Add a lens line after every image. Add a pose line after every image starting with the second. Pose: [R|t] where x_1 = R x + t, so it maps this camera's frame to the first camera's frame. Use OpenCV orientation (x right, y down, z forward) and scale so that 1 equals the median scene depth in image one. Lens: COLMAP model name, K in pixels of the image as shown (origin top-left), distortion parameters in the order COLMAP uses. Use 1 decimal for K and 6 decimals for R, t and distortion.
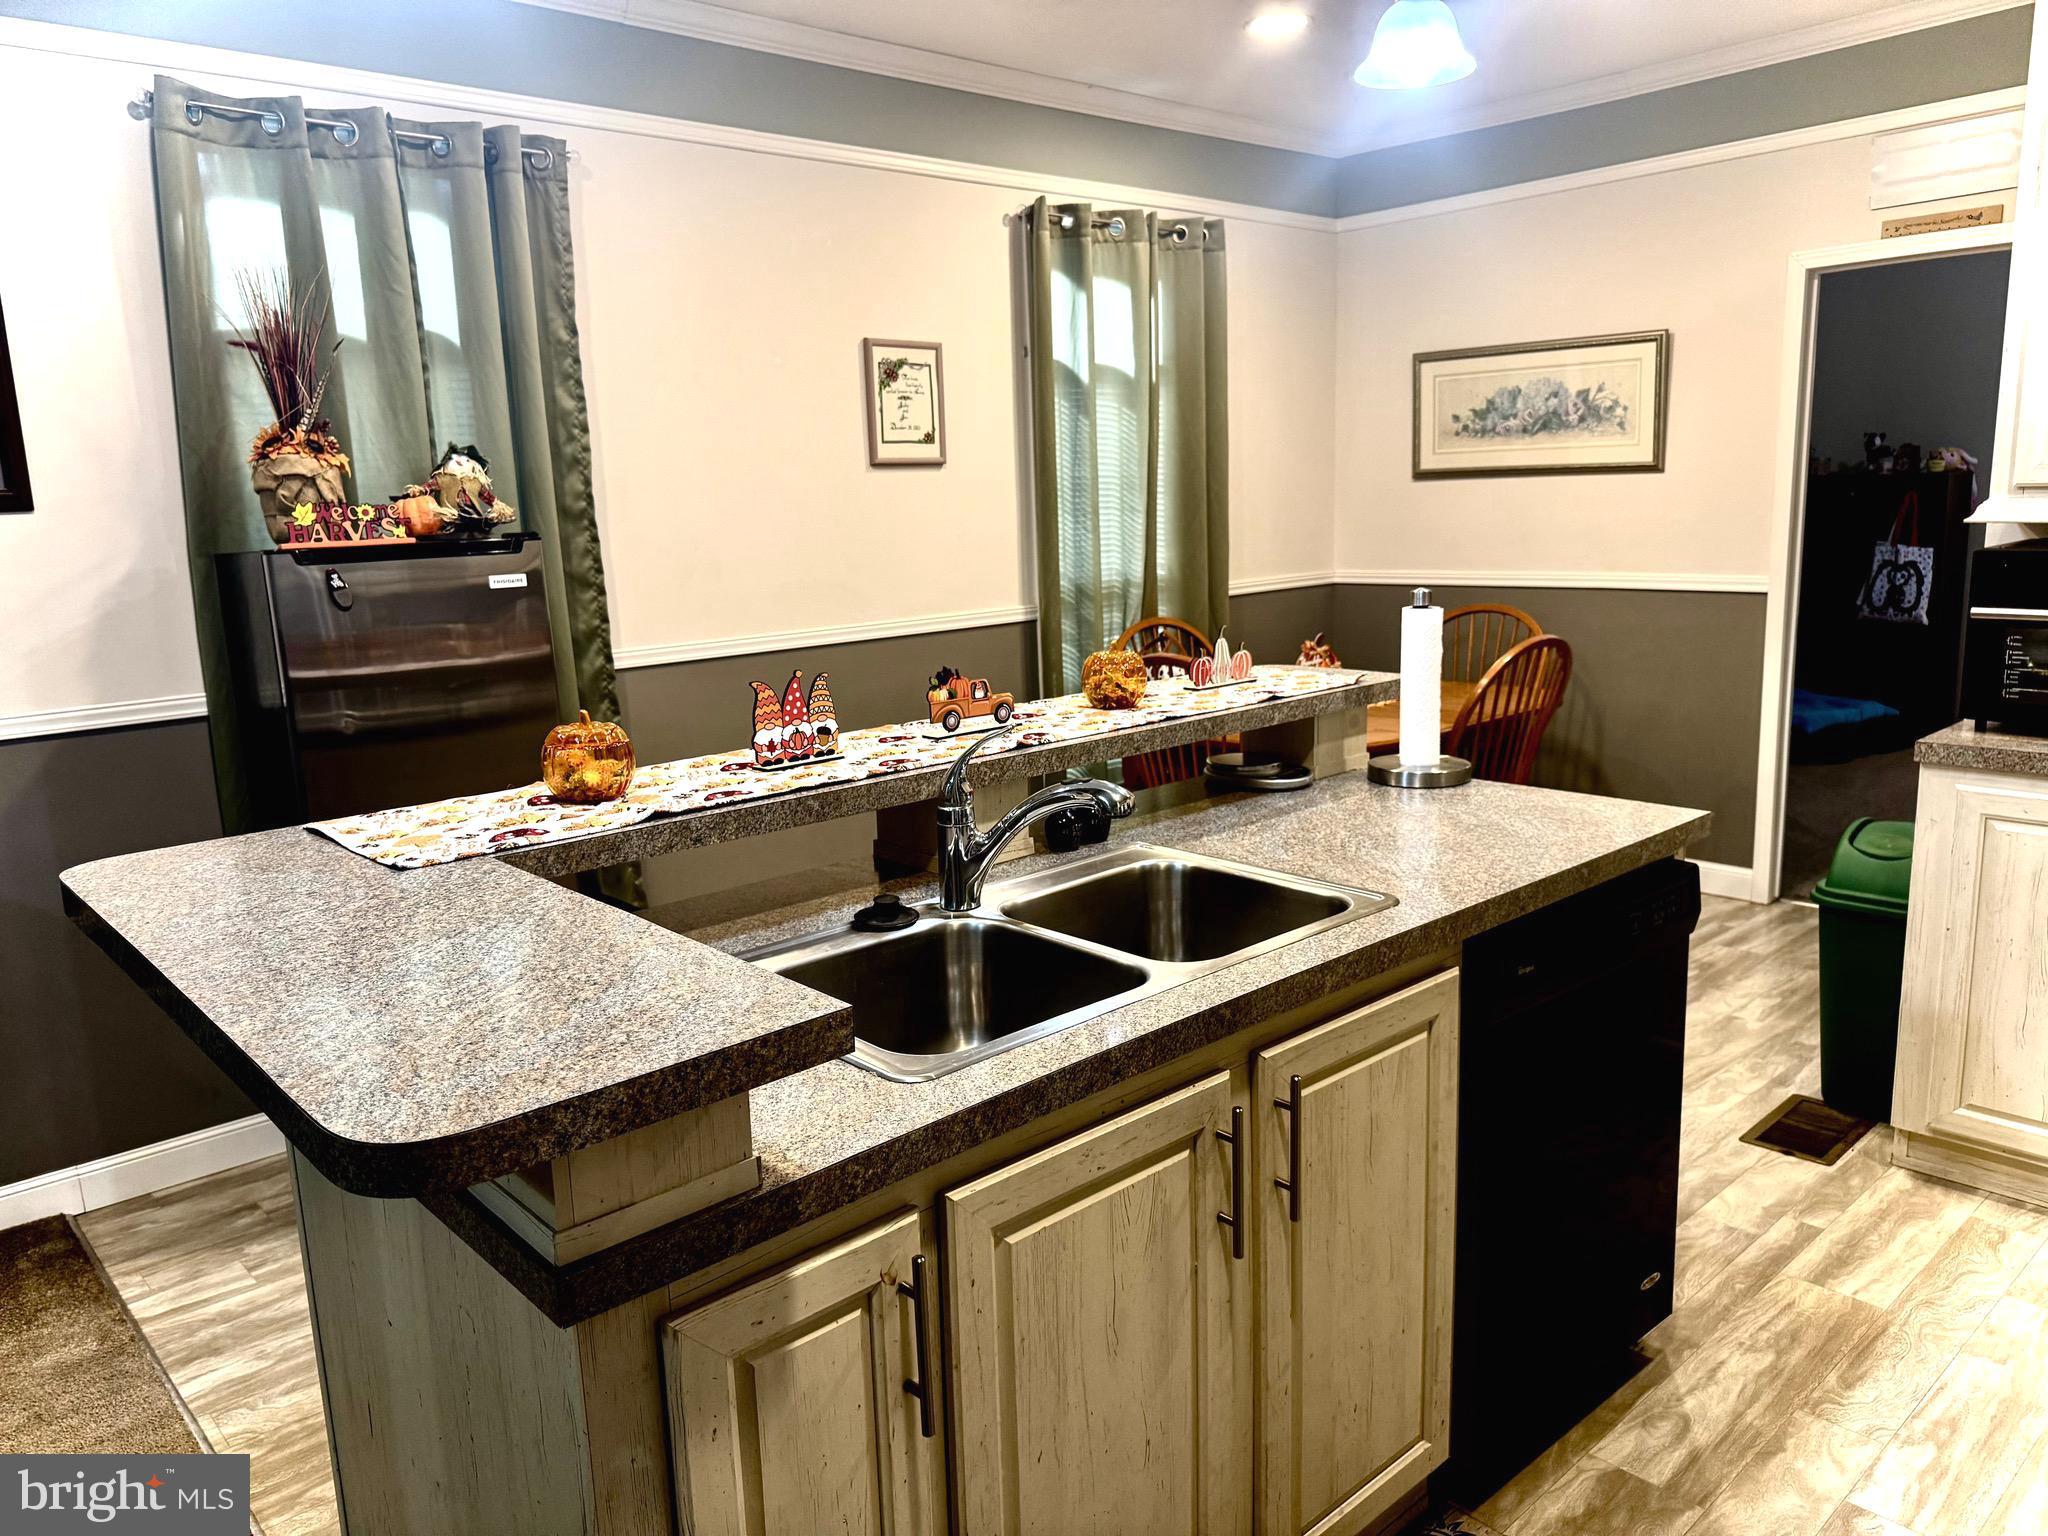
lens RADIAL K [[1459.6, 0, 1029.8], [0, 1459.6, 773.8], [0, 0, 1]] dist [0.010227, -0.002183]
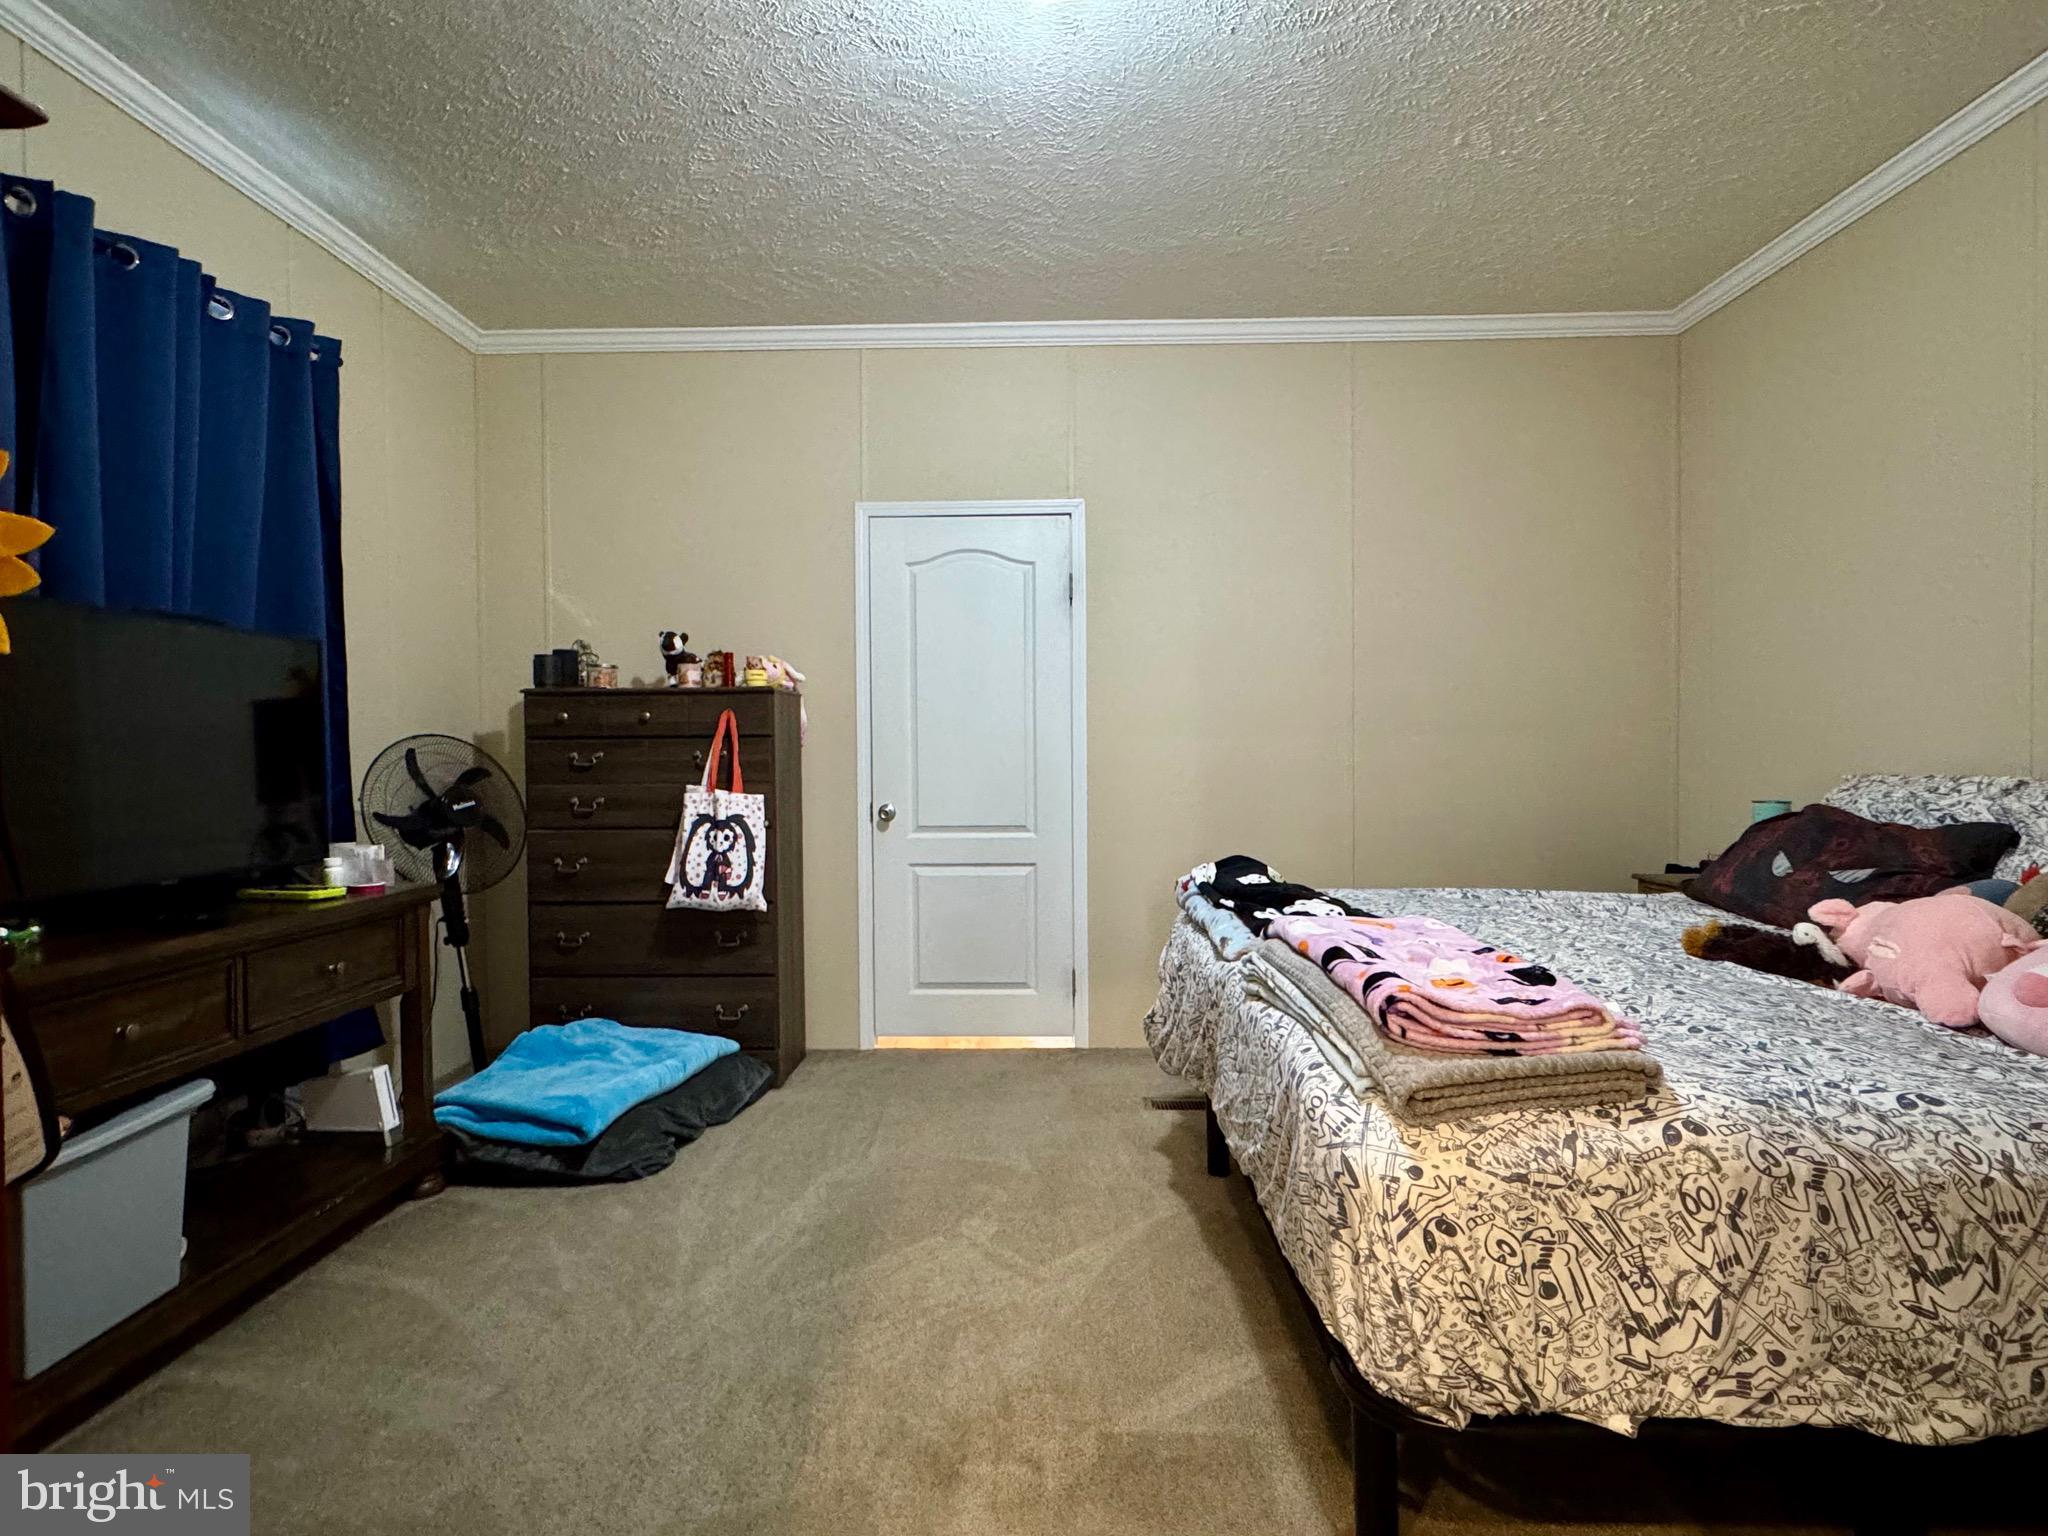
lens RADIAL K [[1047.2, 0, 1027.8], [0, 1047.2, 766.6], [0, 0, 1]] dist [0.001221, 0.000021]
pose [[0.683731, 0.016777, 0.729541, 0.339807], [0.115526, 0.984639, -0.130916, -0.087976], [-0.720531, 0.173792, 0.671290, 0.572354]]
